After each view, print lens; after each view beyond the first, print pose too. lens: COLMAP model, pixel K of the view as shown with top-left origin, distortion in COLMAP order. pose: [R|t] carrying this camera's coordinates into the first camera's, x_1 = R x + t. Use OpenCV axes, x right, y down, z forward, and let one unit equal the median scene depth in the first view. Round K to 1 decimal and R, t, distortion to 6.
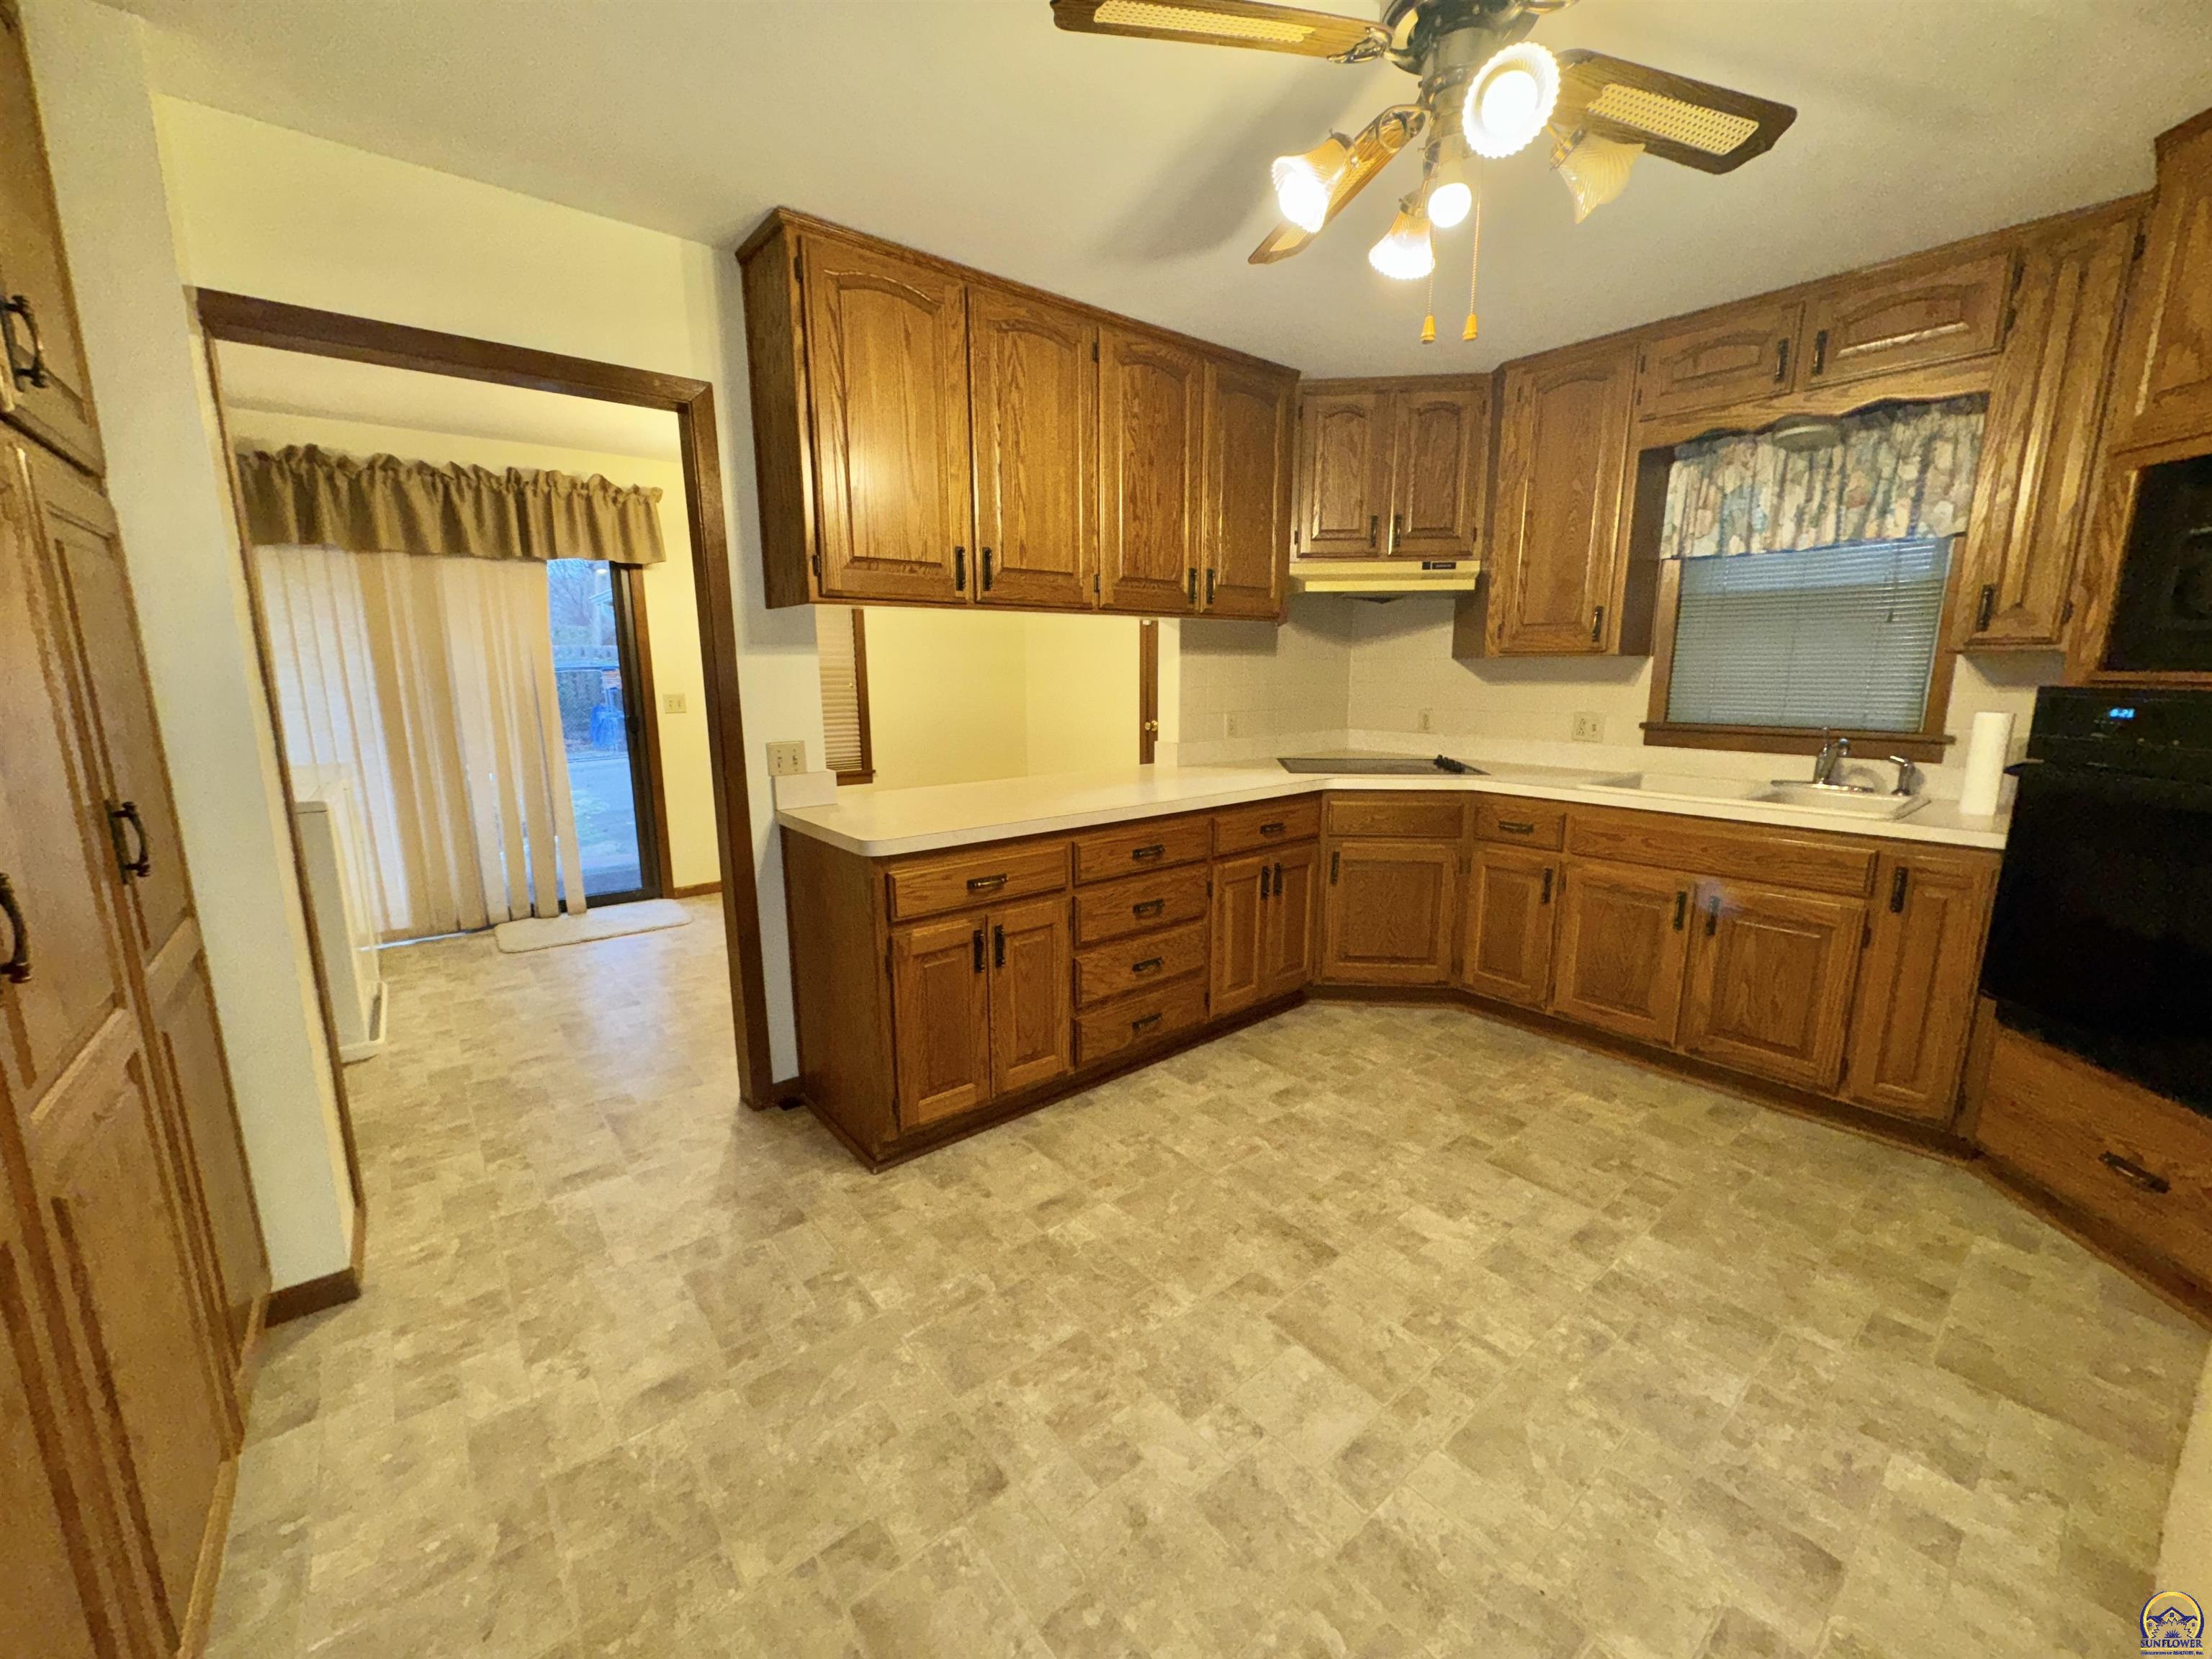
lens RADIAL K [[879.0, 0, 1104.6], [0, 879.0, 834.7], [0, 0, 1]] dist [-0.000815, -0.000479]
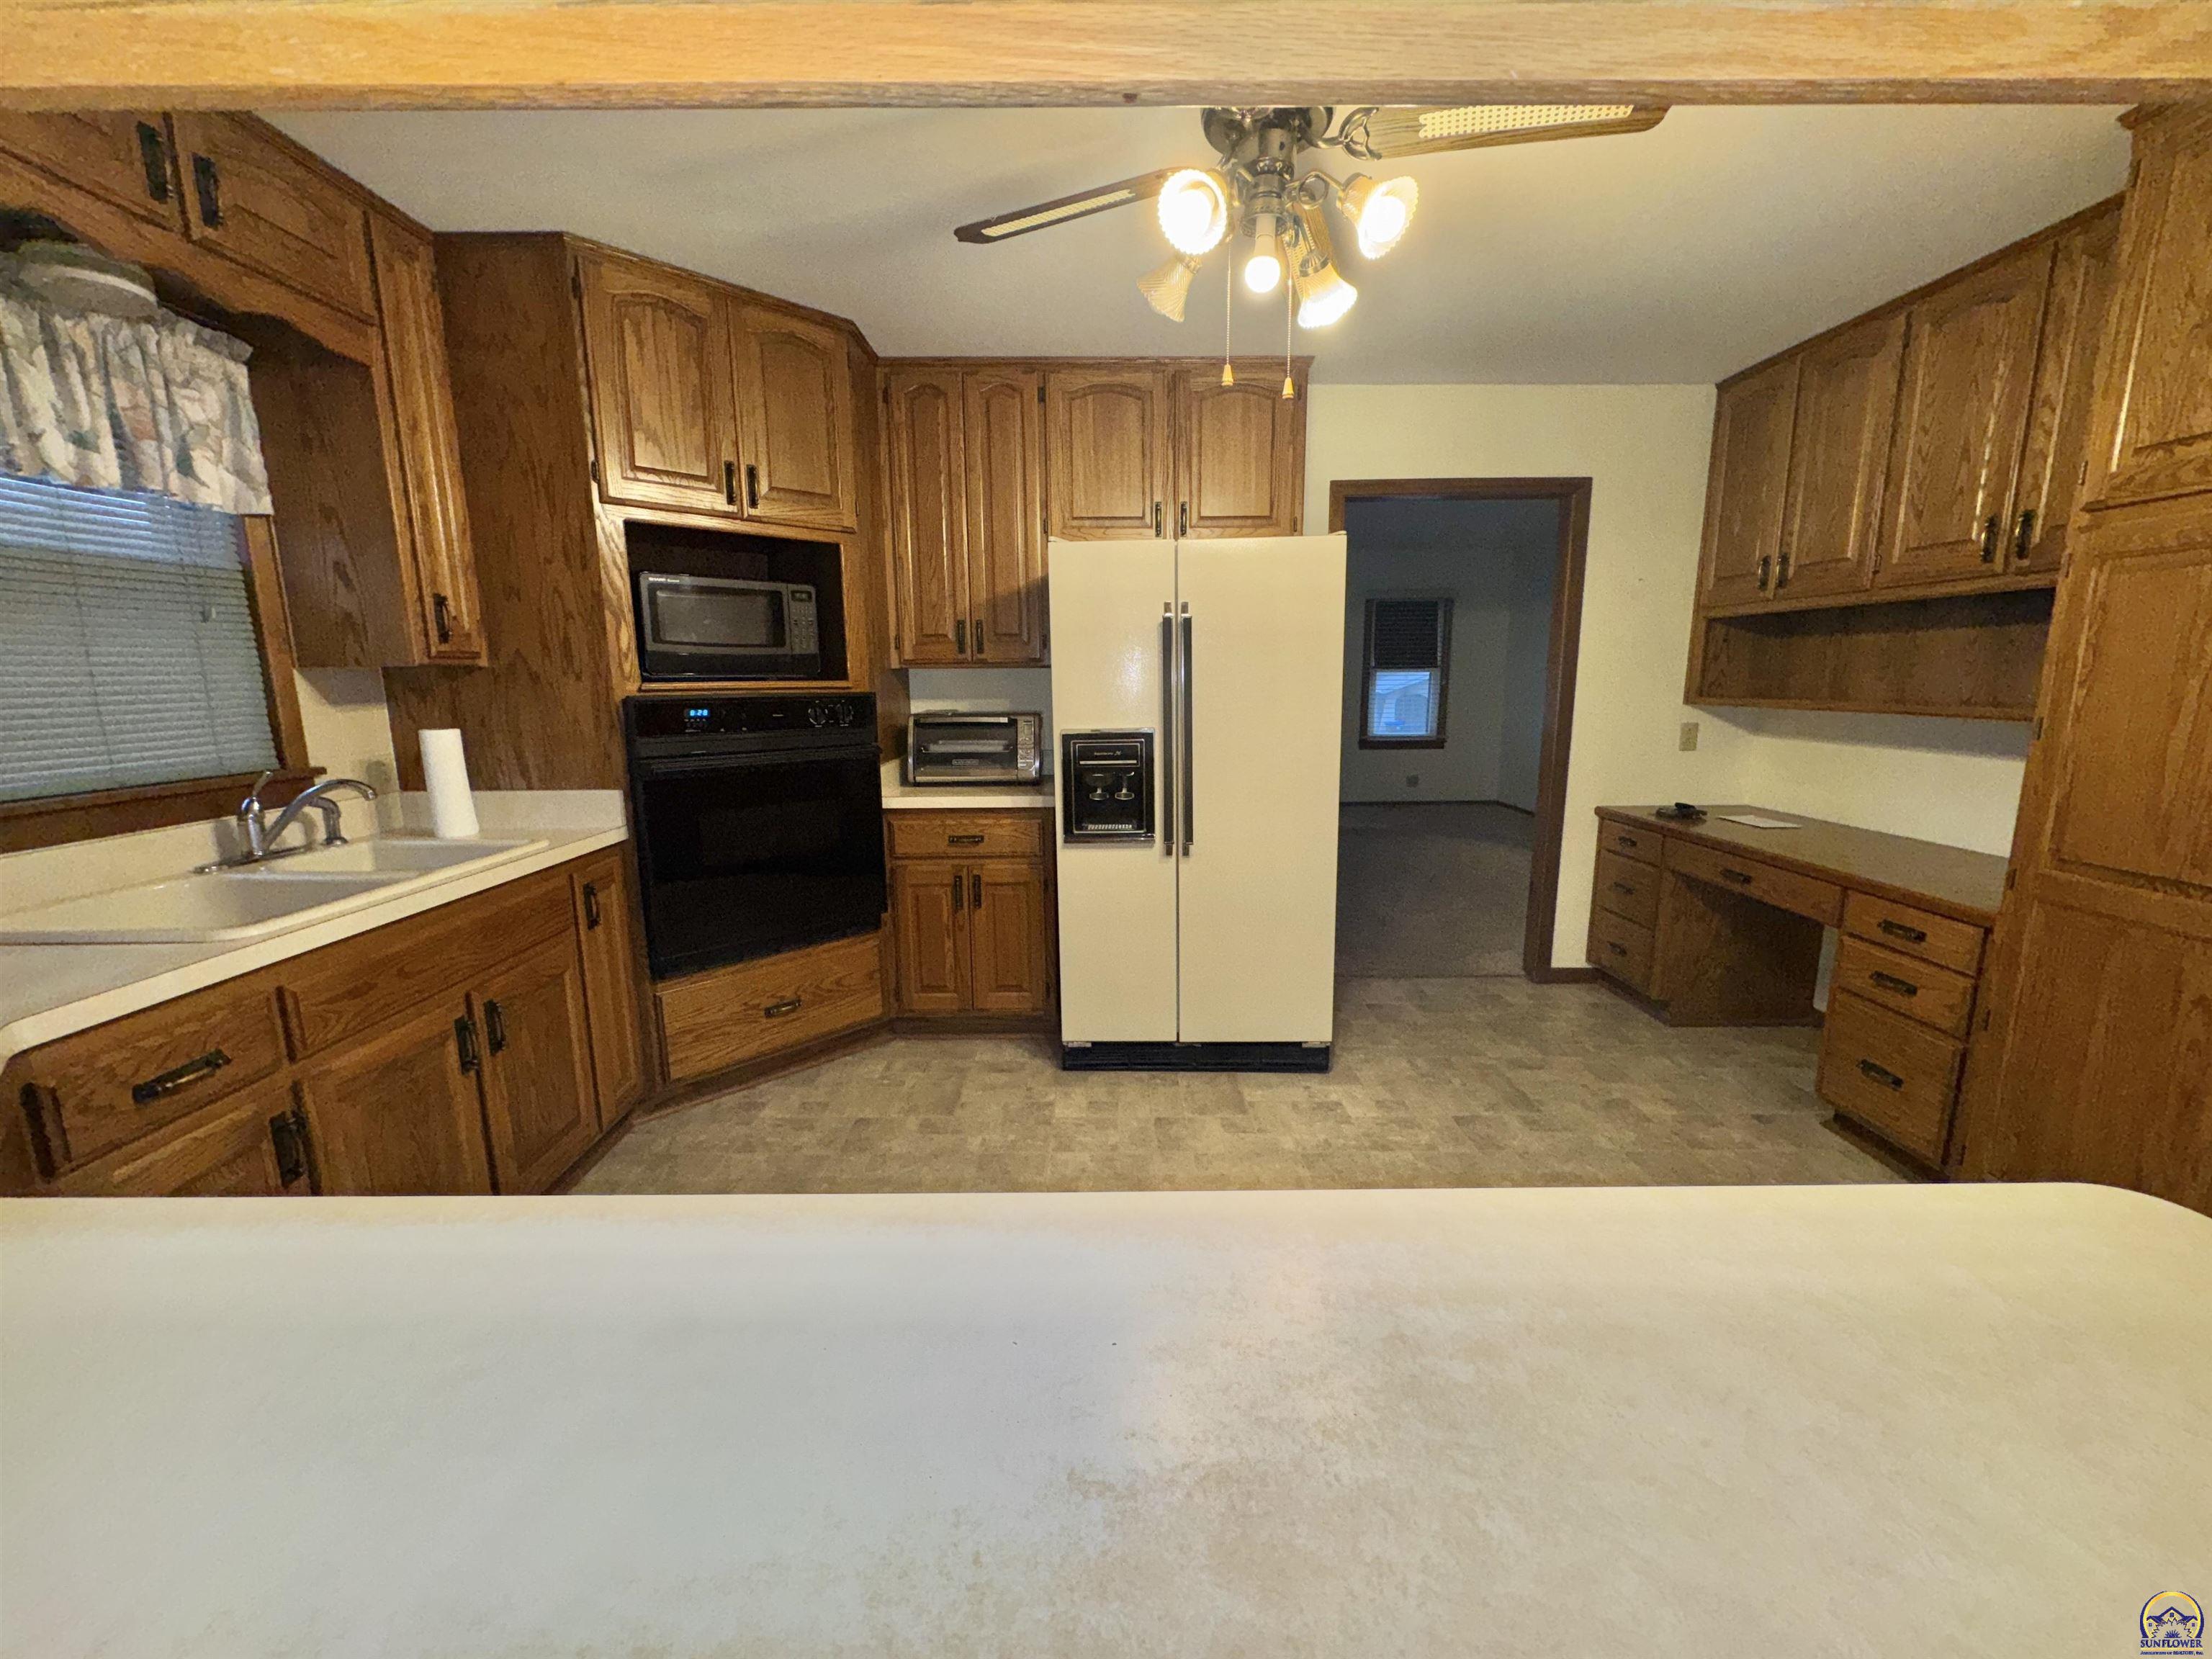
lens RADIAL K [[879.0, 0, 1100.0], [0, 879.0, 843.5], [0, 0, 1]] dist [-0.000815, -0.000479]
pose [[-0.769857, -0.112405, 0.628239, -0.136303], [0.133330, 0.934321, 0.330555, -0.235949], [-0.624133, 0.338243, -0.704307, 1.223831]]
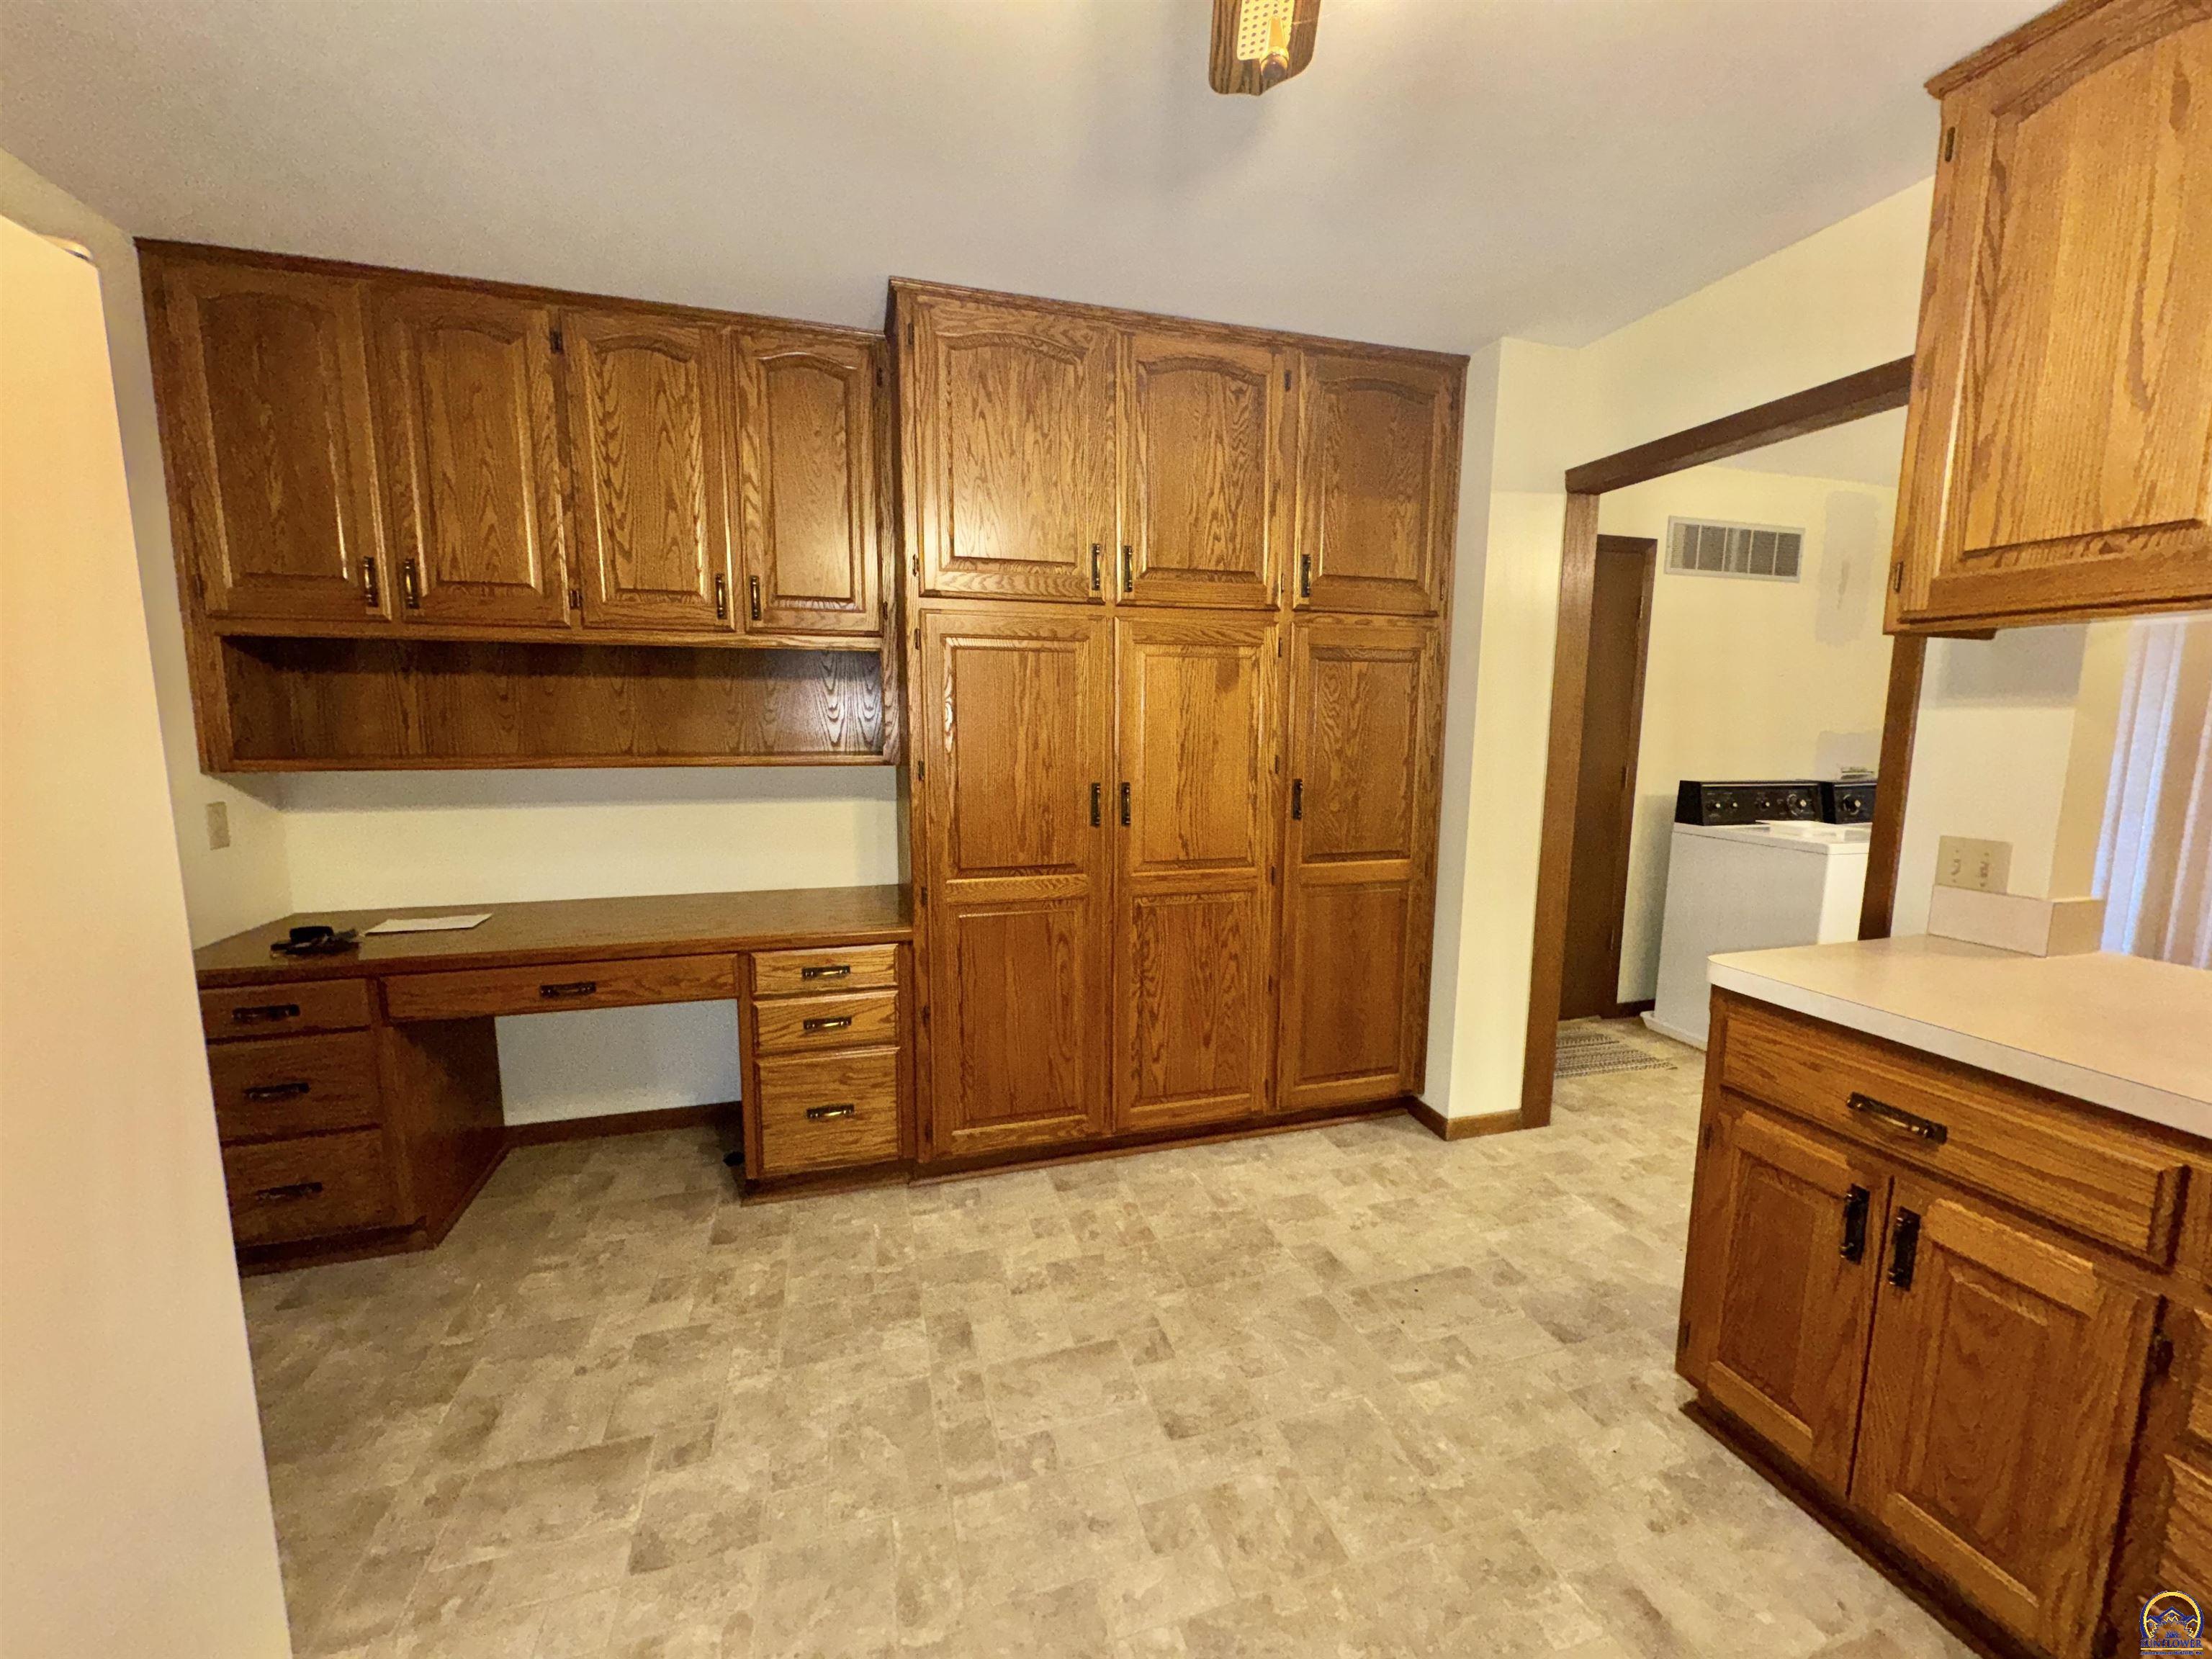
lens RADIAL K [[879.0, 0, 1103.5], [0, 879.0, 832.4], [0, 0, 1]] dist [-0.000815, -0.000479]
pose [[-0.388188, 0.122242, -0.913437, 0.502167], [-0.181986, 0.961478, 0.206011, -0.130904], [0.903433, 0.246204, -0.350988, 0.661025]]
